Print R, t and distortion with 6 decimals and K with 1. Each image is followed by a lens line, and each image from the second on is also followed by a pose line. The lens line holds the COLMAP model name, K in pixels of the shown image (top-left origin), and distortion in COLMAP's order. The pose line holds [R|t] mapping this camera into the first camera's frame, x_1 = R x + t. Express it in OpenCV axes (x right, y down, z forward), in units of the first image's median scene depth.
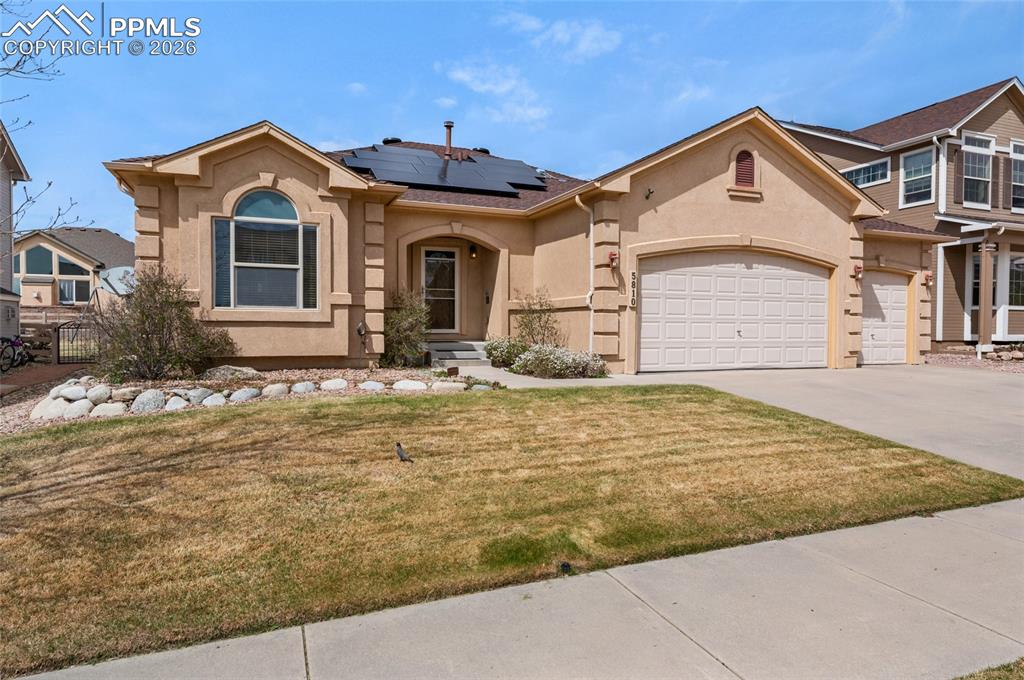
lens RADIAL K [[631.7, 0, 512.0], [0, 631.7, 340.0], [0, 0, 1]] dist [0.001305, -0.000020]
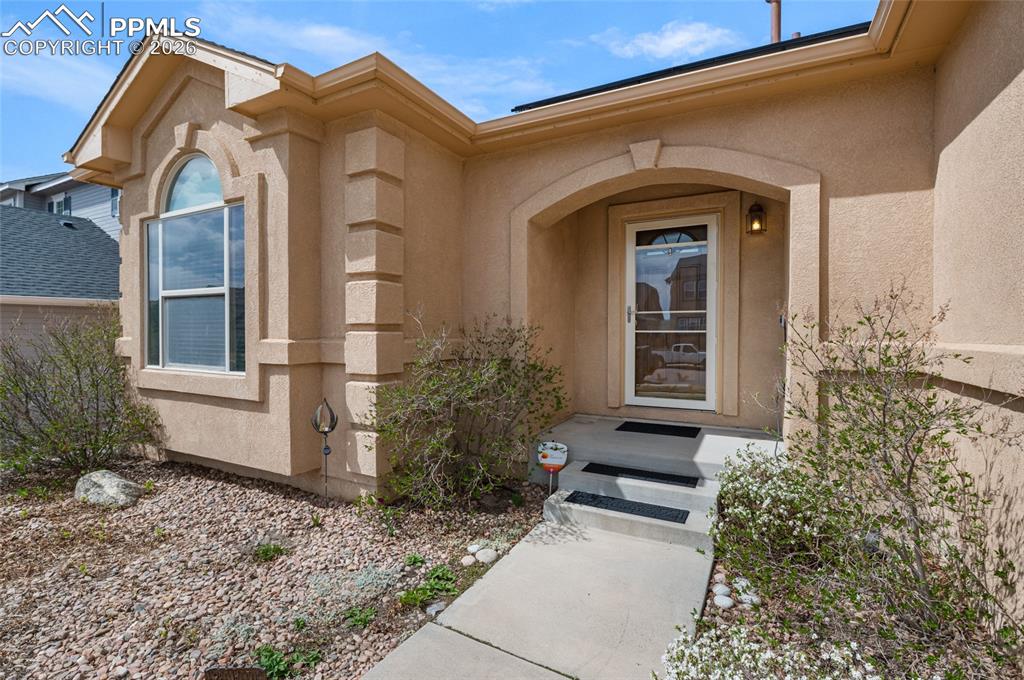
lens RADIAL K [[481.5, 0, 512.0], [0, 481.5, 340.0], [0, 0, 1]] dist [-0.003180, -0.000889]
pose [[0.629329, 0.009295, -0.777083, 0.110638], [-0.015837, 0.999874, -0.000866, -0.076484], [0.776978, 0.012852, 0.629397, 0.912668]]
